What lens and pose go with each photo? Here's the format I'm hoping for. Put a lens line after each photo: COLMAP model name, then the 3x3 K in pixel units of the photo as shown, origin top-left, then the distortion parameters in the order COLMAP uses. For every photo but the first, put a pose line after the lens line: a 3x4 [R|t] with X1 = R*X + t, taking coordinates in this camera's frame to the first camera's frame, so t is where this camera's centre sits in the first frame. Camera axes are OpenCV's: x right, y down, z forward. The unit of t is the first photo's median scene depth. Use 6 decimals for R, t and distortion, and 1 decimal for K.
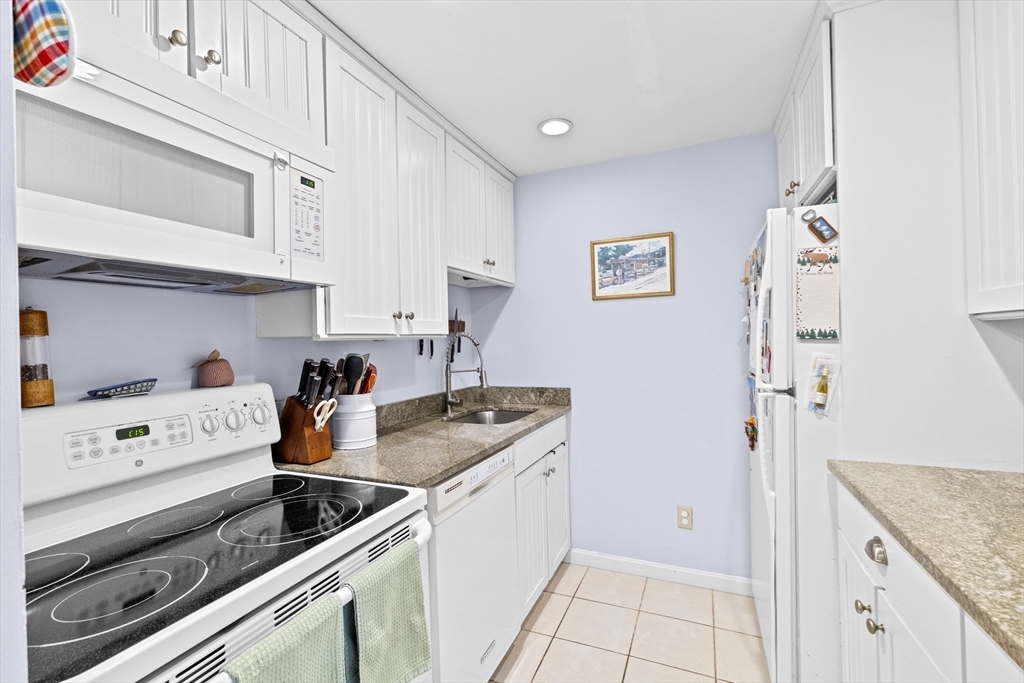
lens RADIAL K [[440.2, 0, 510.4], [0, 440.2, 339.6], [0, 0, 1]] dist [-0.002979, 0.002252]
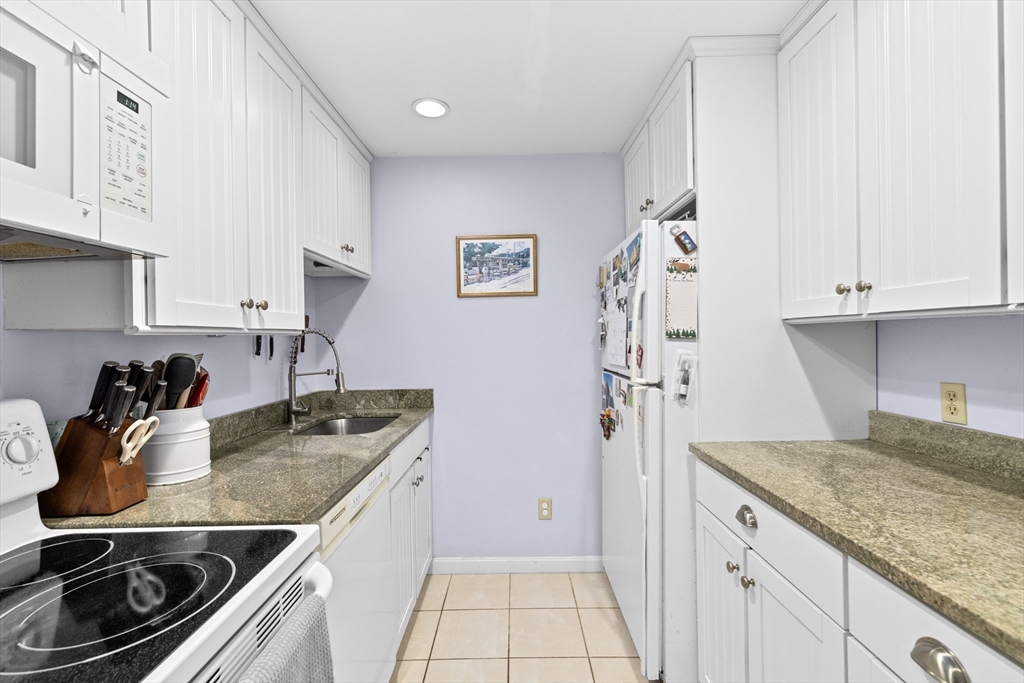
lens RADIAL K [[440.2, 0, 509.6], [0, 440.2, 339.3], [0, 0, 1]] dist [-0.002979, 0.002252]
pose [[0.919372, 0.006414, 0.393337, -0.129723], [-0.006342, 0.999979, -0.001481, 0.005438], [-0.393338, -0.001133, 0.919393, 0.099294]]
